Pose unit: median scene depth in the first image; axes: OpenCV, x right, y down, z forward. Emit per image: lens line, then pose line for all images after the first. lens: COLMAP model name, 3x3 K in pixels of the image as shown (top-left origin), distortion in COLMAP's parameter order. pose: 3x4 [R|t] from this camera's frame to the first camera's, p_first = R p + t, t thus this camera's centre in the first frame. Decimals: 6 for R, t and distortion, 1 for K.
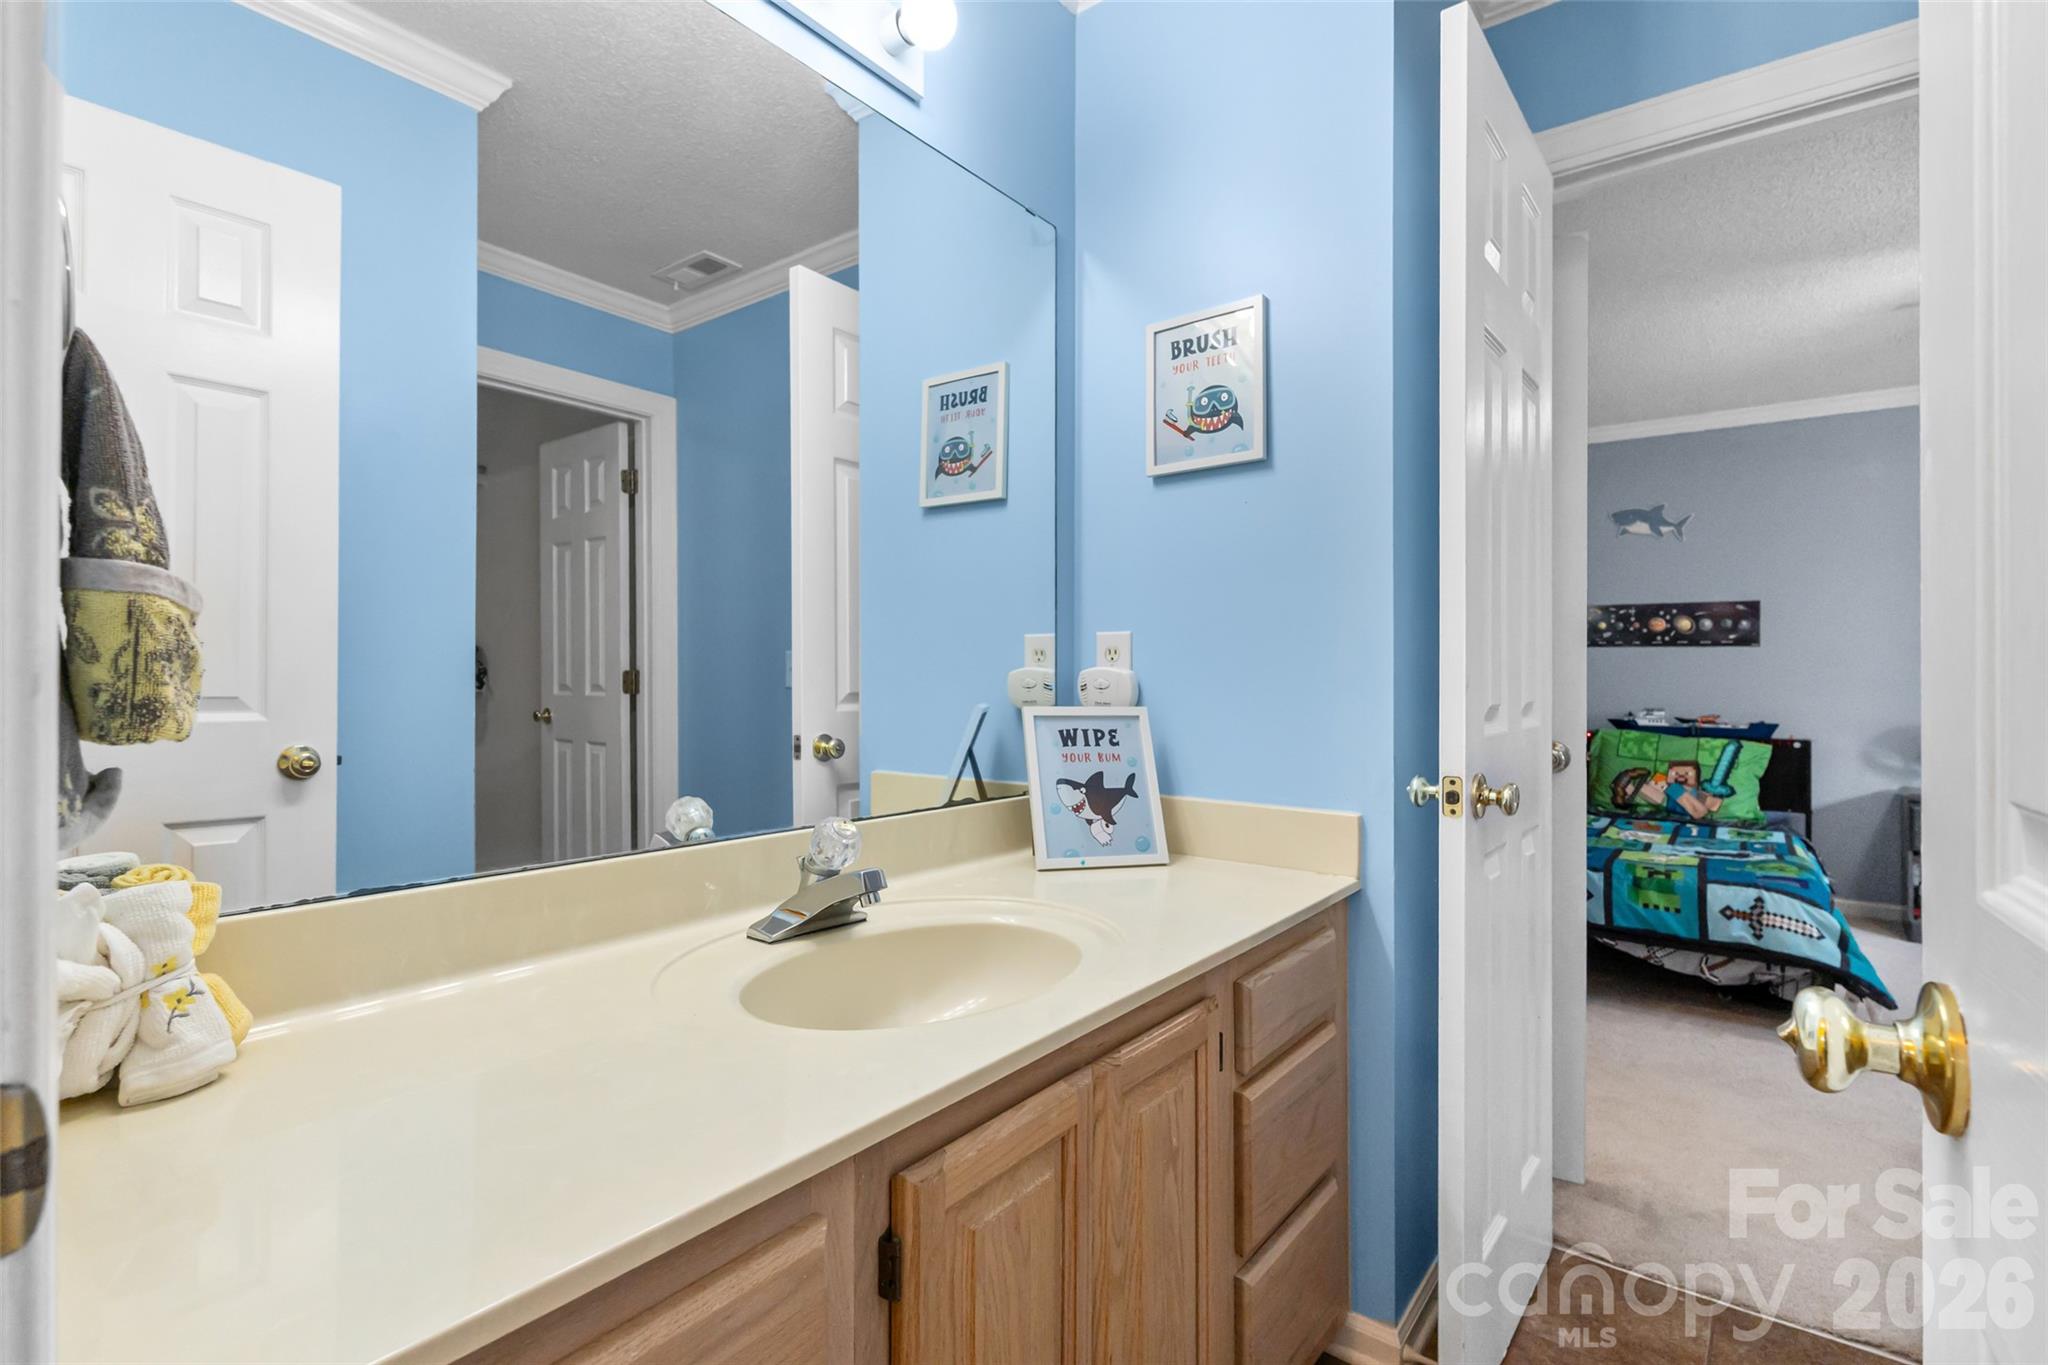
lens RADIAL K [[968.8, 0, 1028.6], [0, 968.8, 654.4], [0, 0, 1]] dist [-0.002756, 0.000562]
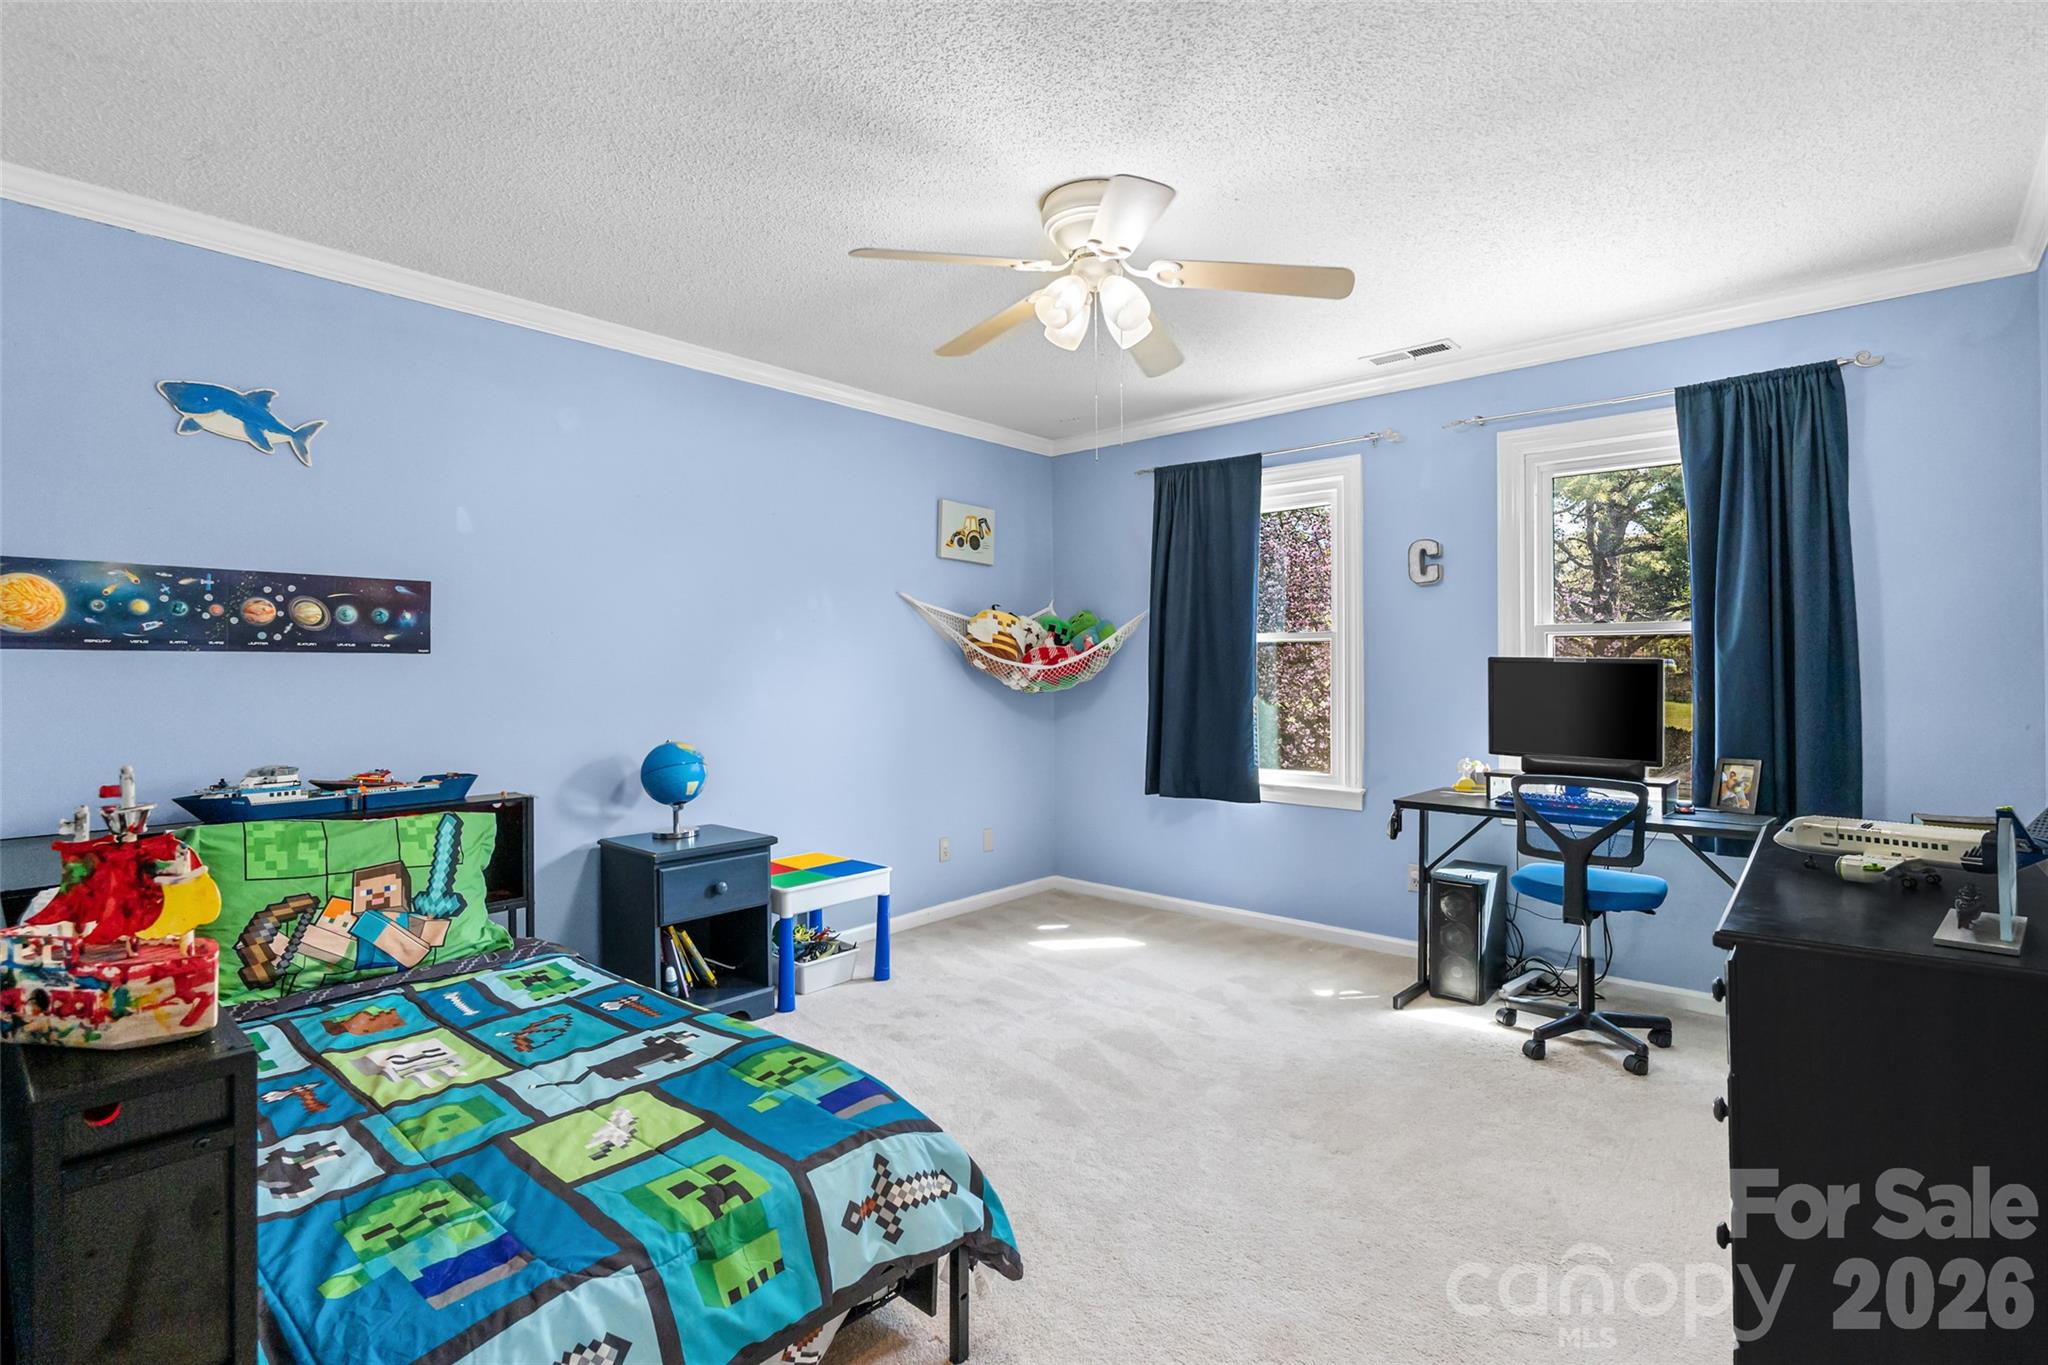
lens RADIAL K [[968.8, 0, 1028.6], [0, 968.8, 654.4], [0, 0, 1]] dist [-0.002756, 0.000562]
pose [[0.073979, 0.002251, 0.997257, 0.156669], [-0.016435, 0.999864, -0.001038, -0.014090], [-0.997124, -0.016313, 0.074006, 0.582455]]
